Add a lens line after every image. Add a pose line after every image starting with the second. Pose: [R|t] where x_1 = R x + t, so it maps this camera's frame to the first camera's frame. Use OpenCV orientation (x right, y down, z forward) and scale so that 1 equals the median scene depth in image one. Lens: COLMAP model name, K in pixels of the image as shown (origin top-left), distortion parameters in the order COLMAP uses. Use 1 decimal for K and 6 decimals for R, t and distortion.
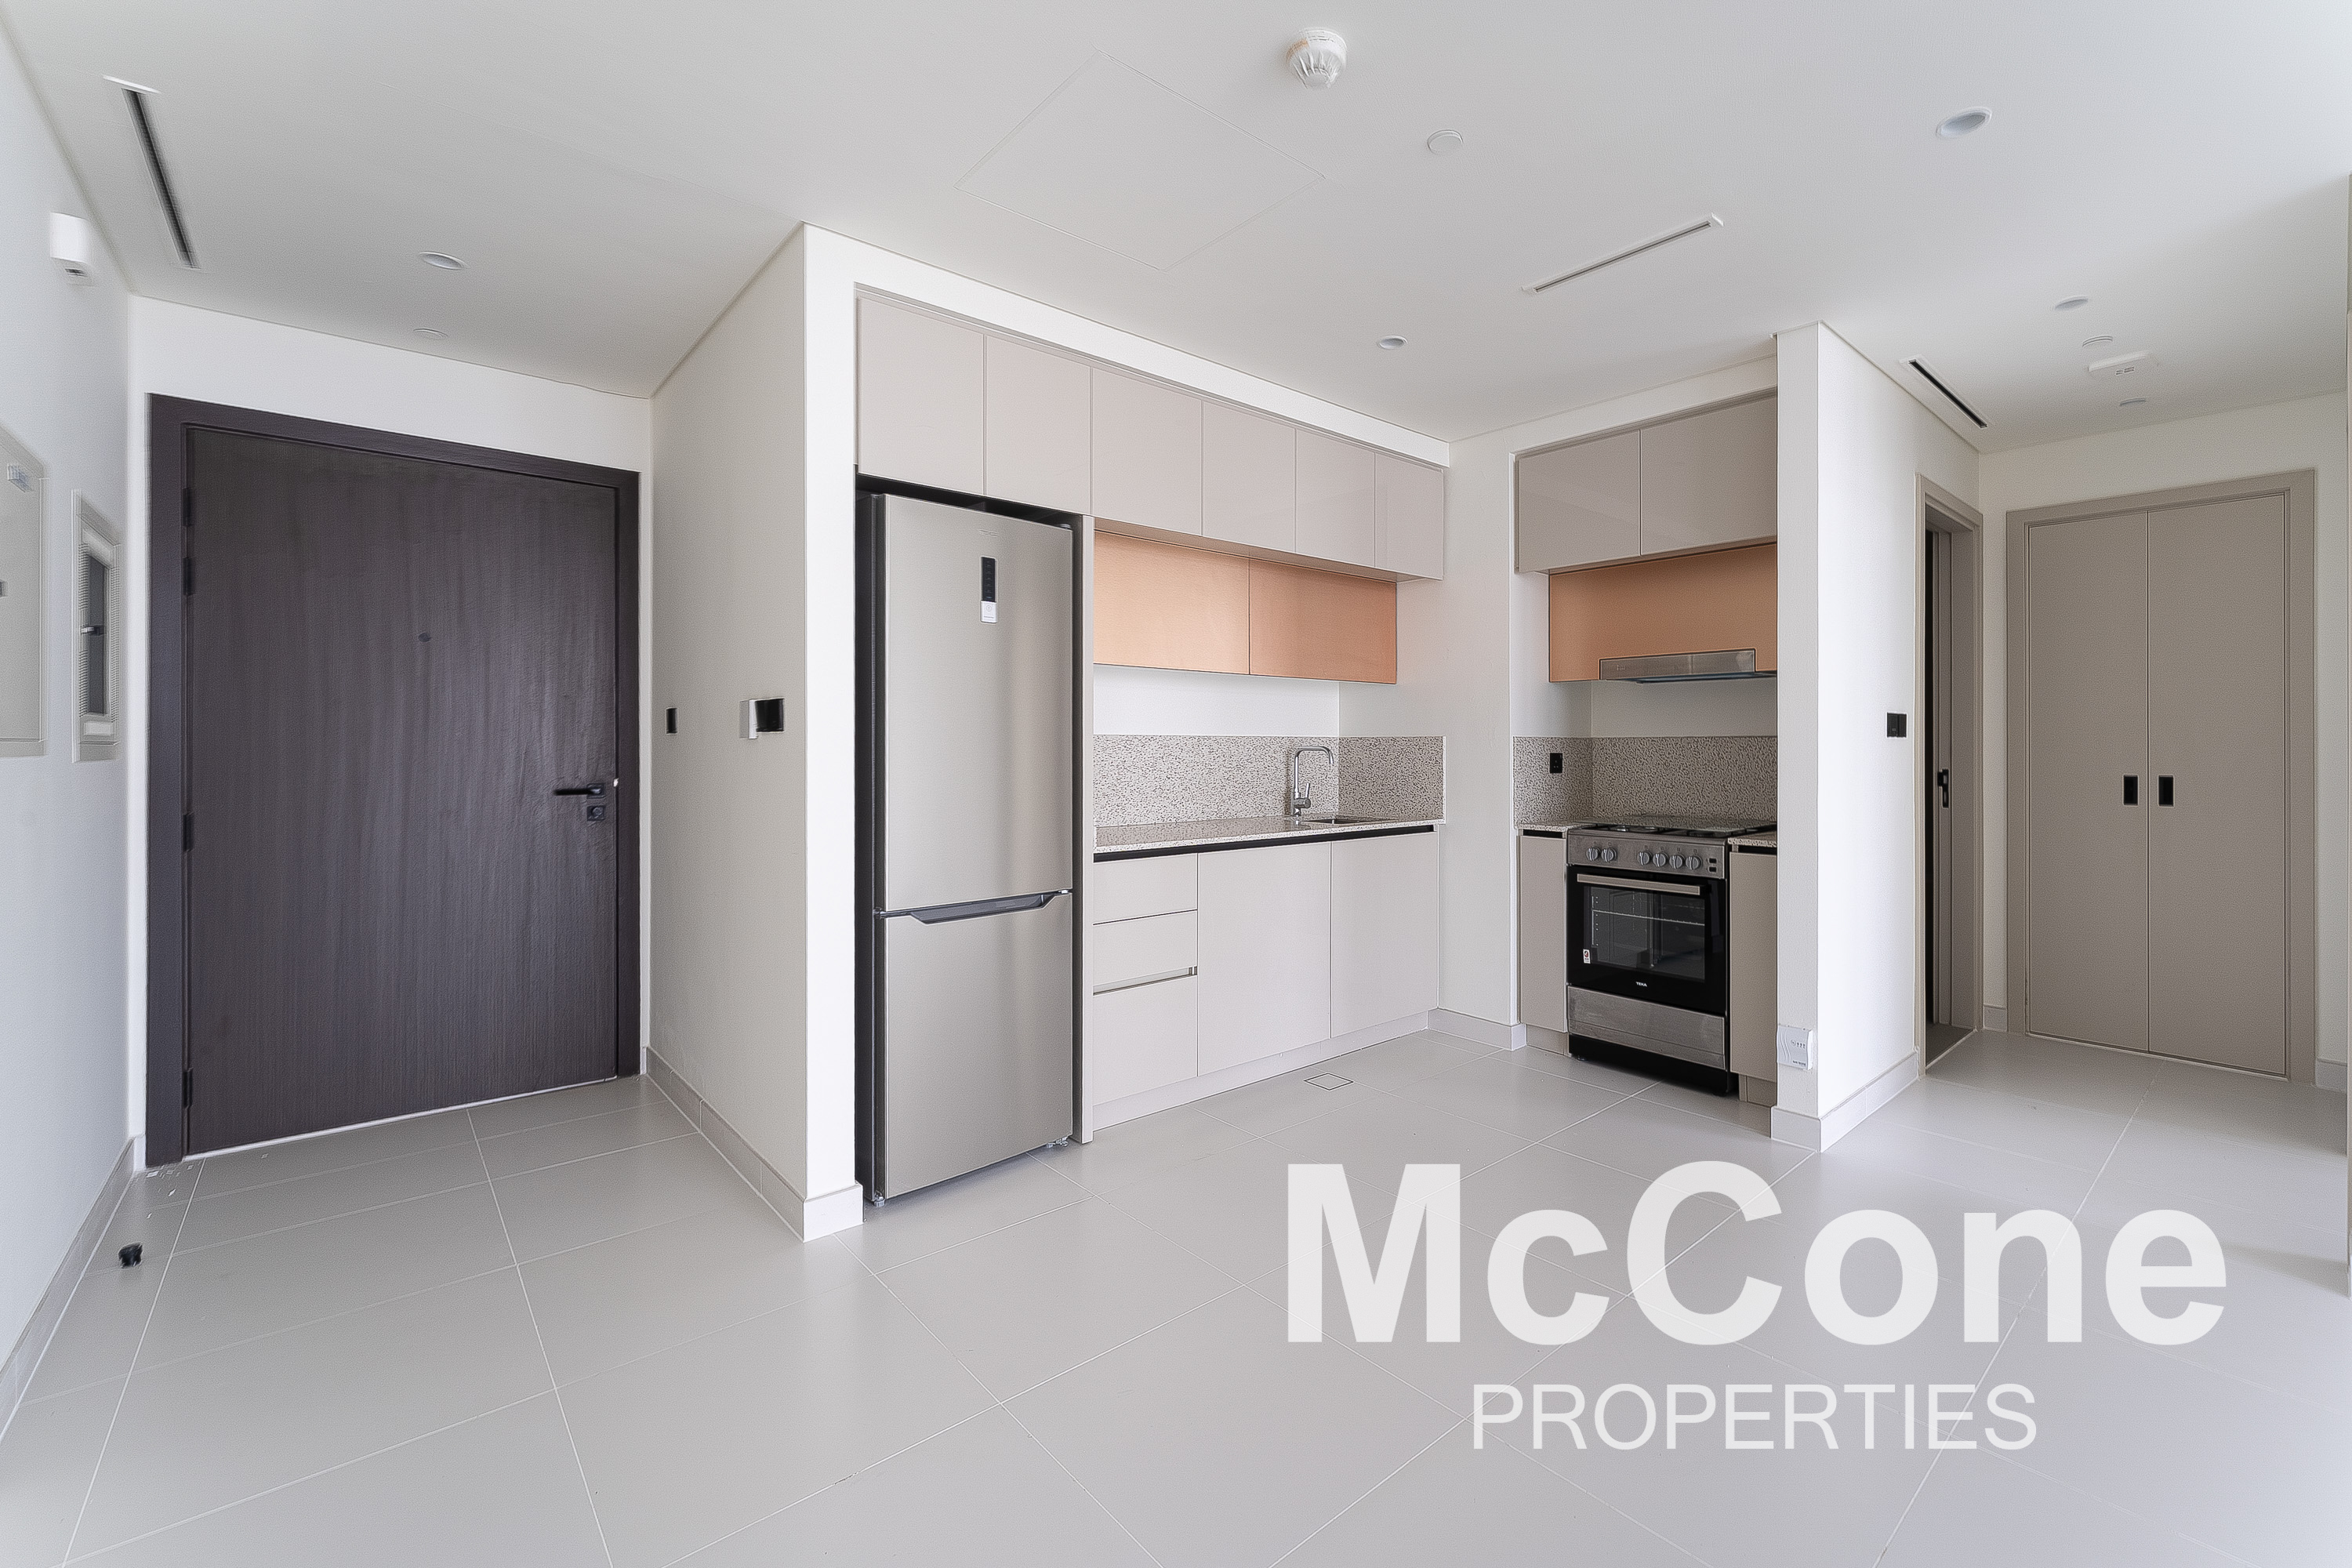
lens RADIAL K [[989.6, 0, 1251.3], [0, 989.6, 751.5], [0, 0, 1]] dist [0.001463, 0.000331]
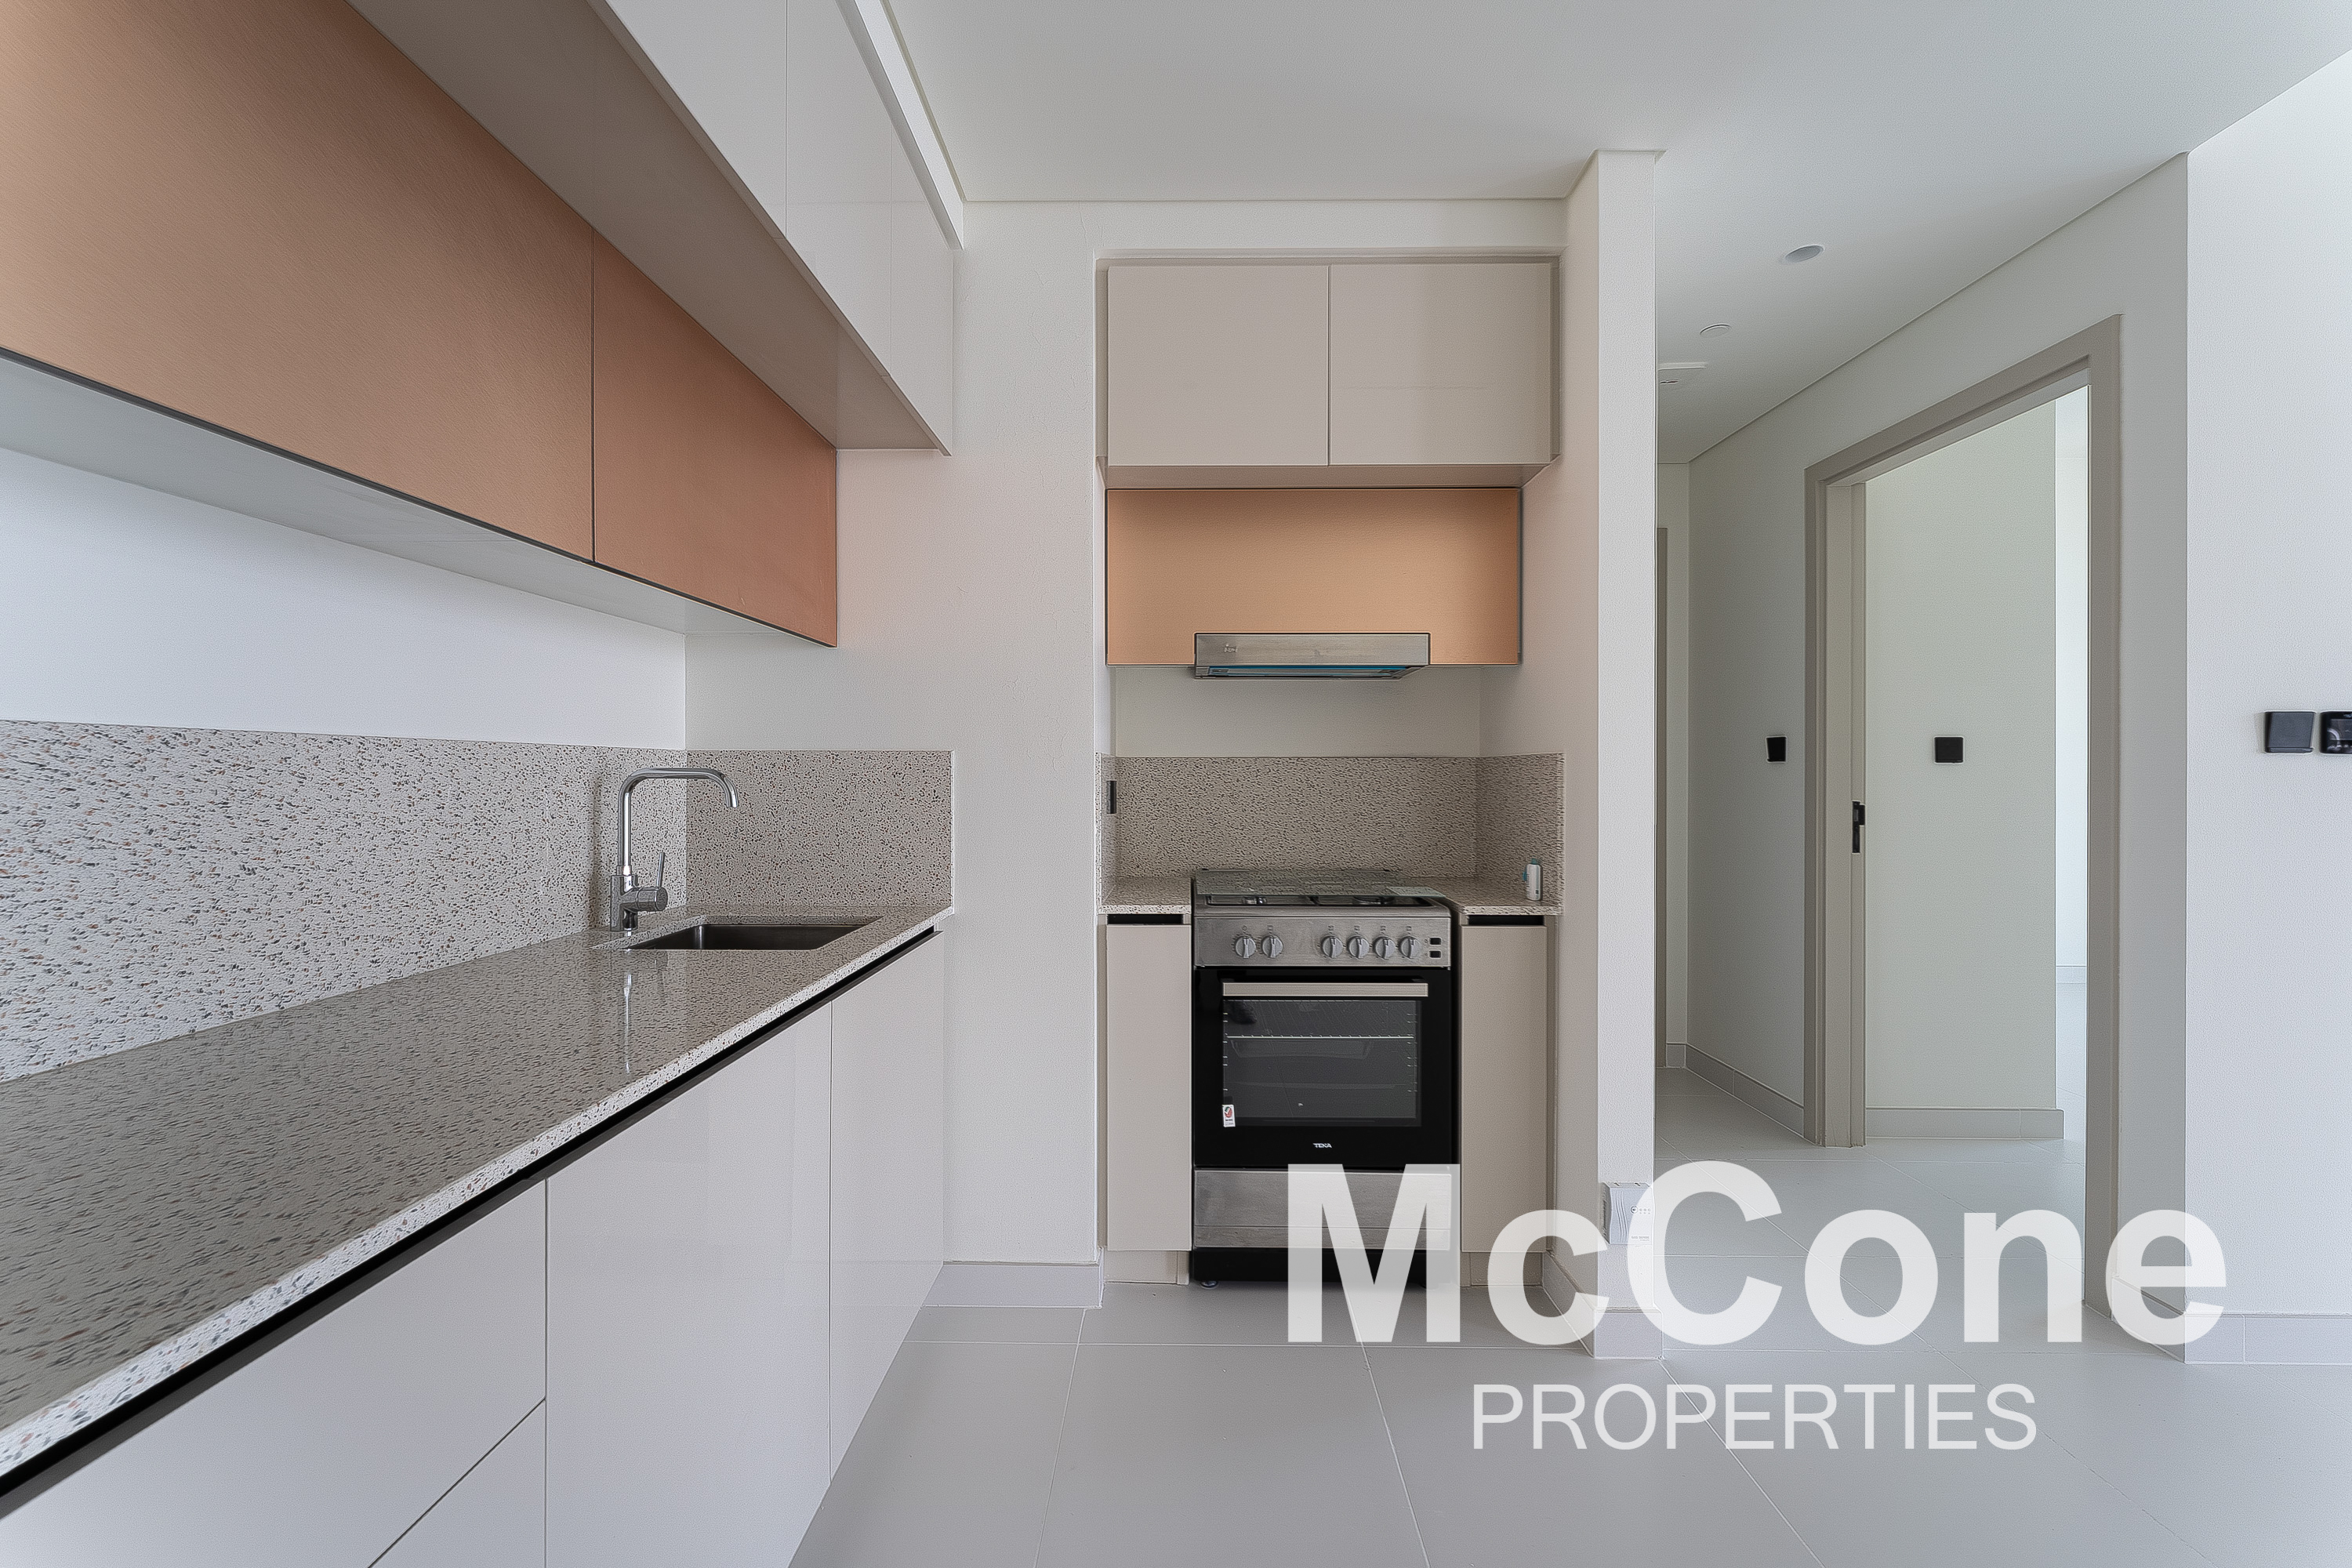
lens RADIAL K [[953.9, 0, 1176.0], [0, 953.9, 784.0], [0, 0, 1]] dist [0.001224, 0.000098]
pose [[0.681780, -0.008344, 0.731510, -0.107527], [0.003201, 0.999959, 0.008423, -0.001420], [-0.731550, -0.003401, 0.681779, 0.613815]]
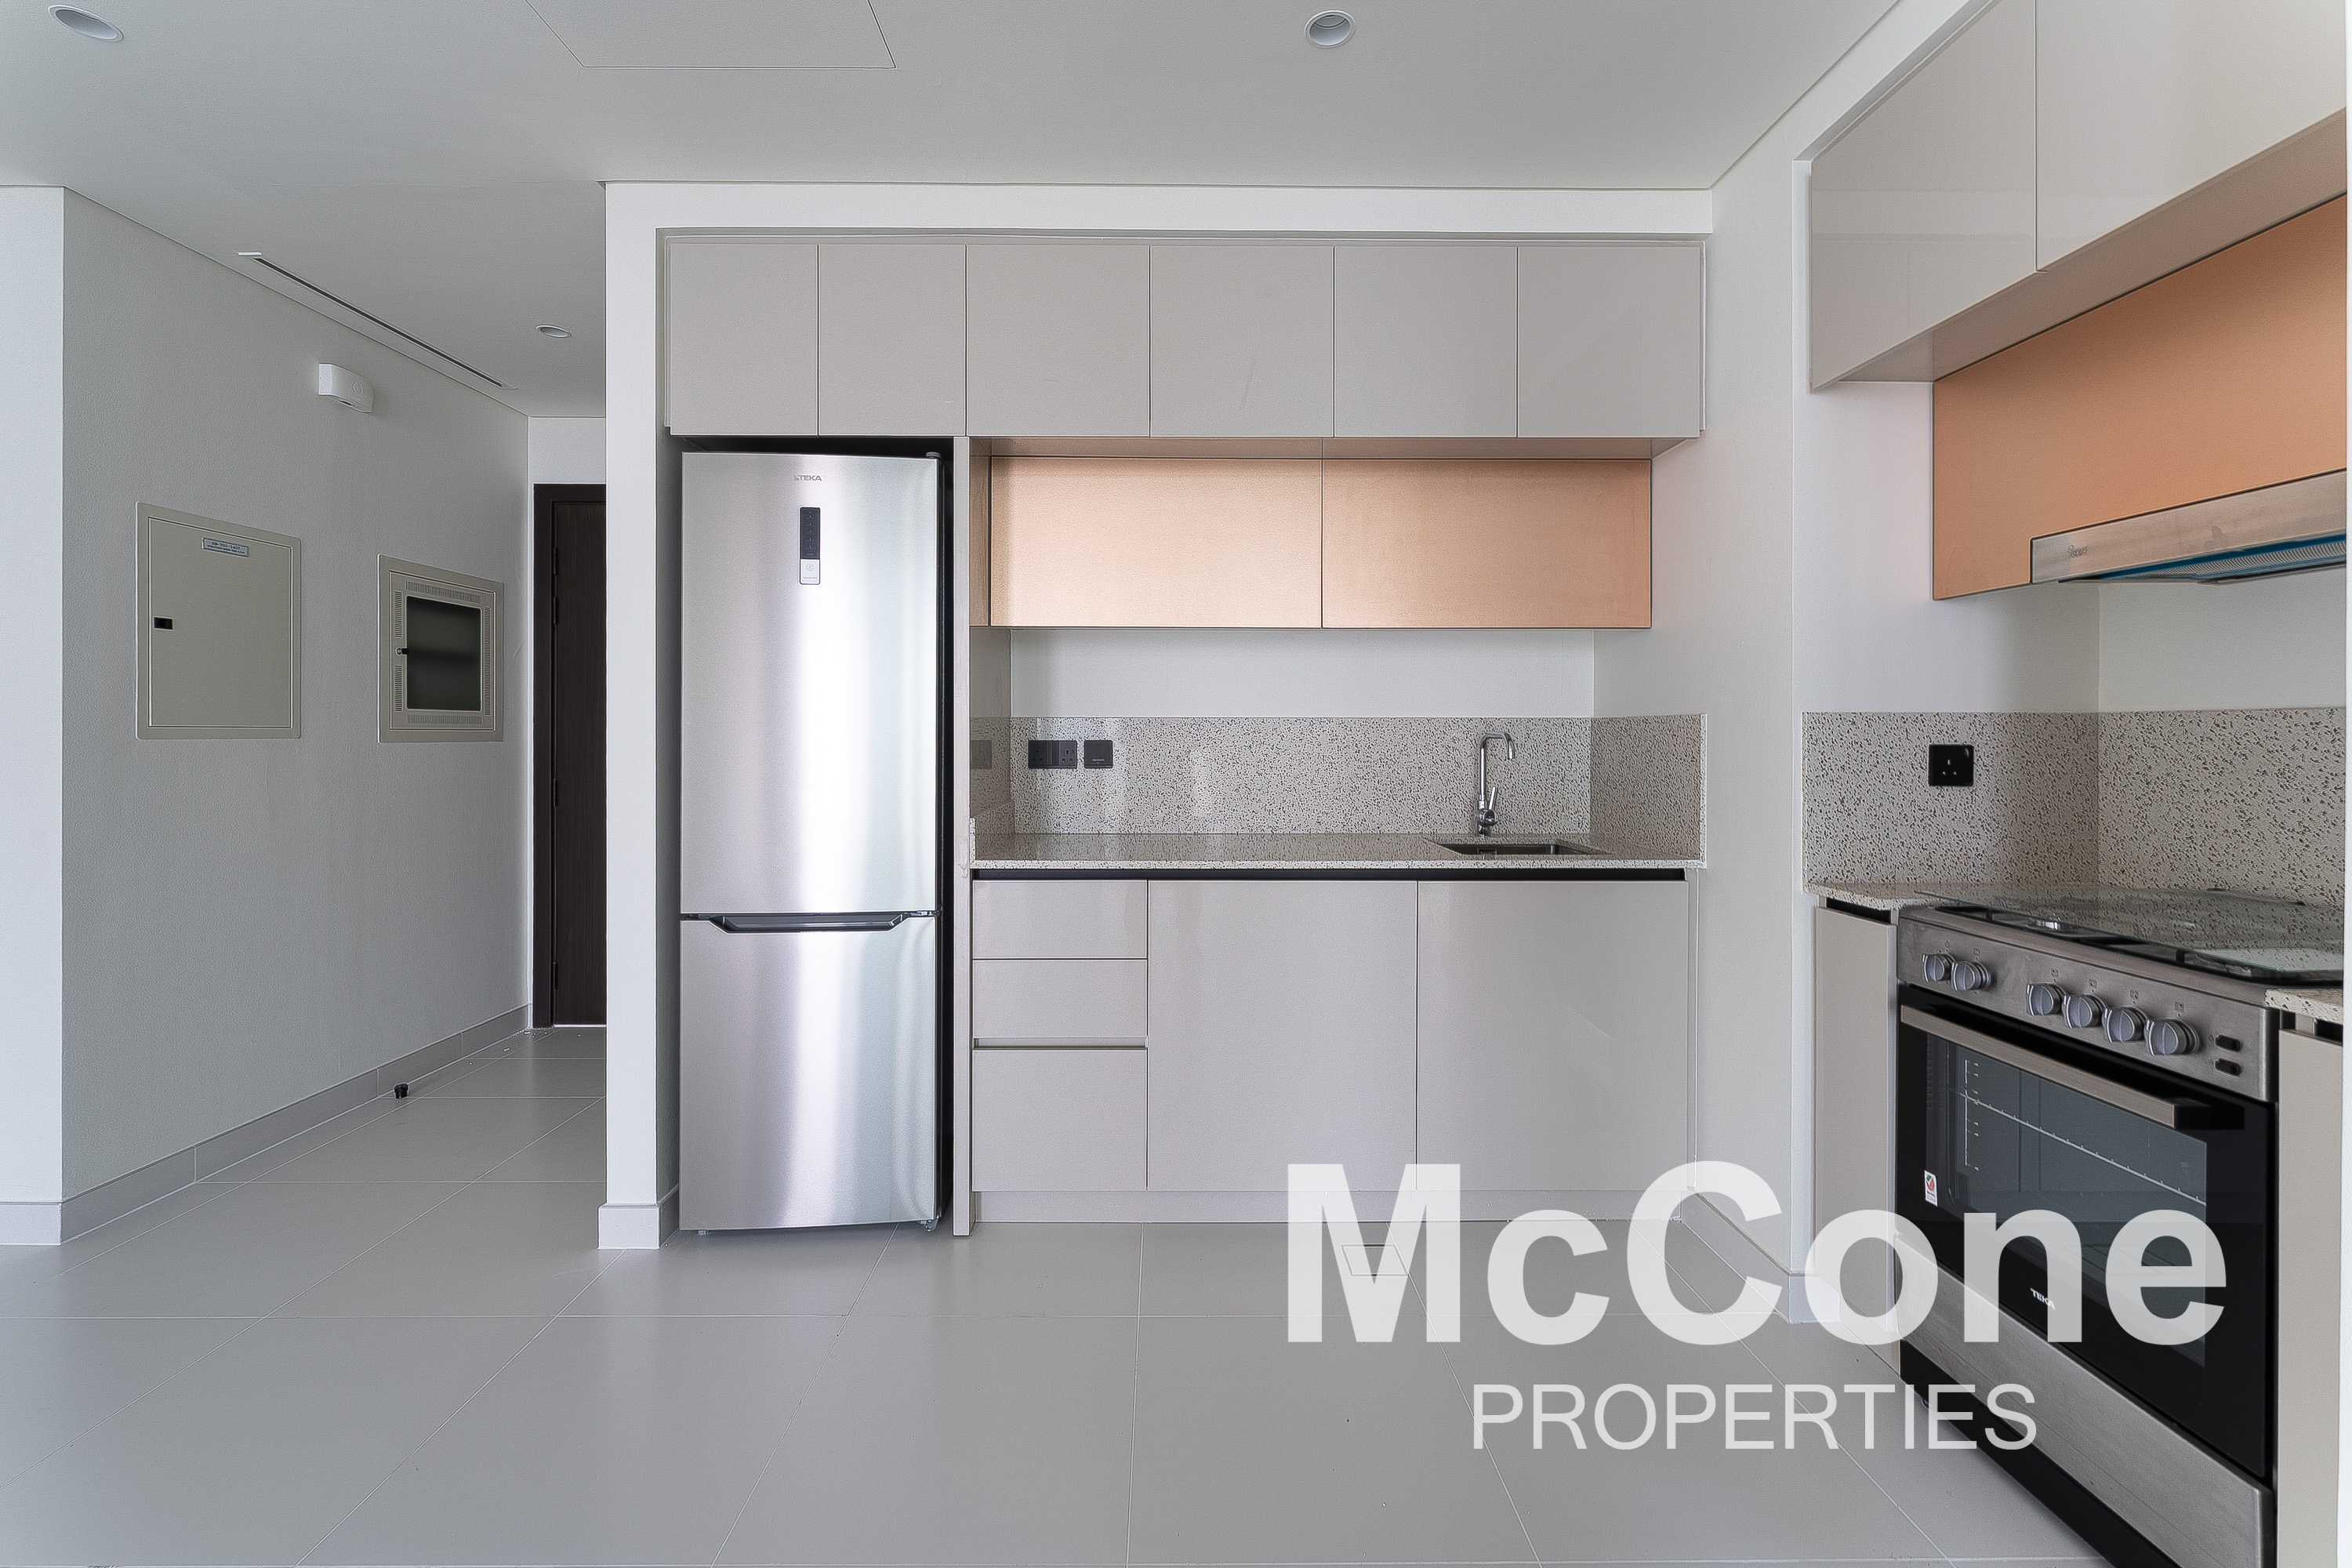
lens RADIAL K [[963.9, 0, 1173.0], [0, 963.9, 739.0], [0, 0, 1]] dist [-0.002129, -0.000182]
pose [[0.746124, 0.003796, -0.665796, 0.365733], [-0.003589, 0.999992, 0.001679, -0.000829], [0.665798, 0.001137, 0.746132, 0.425034]]
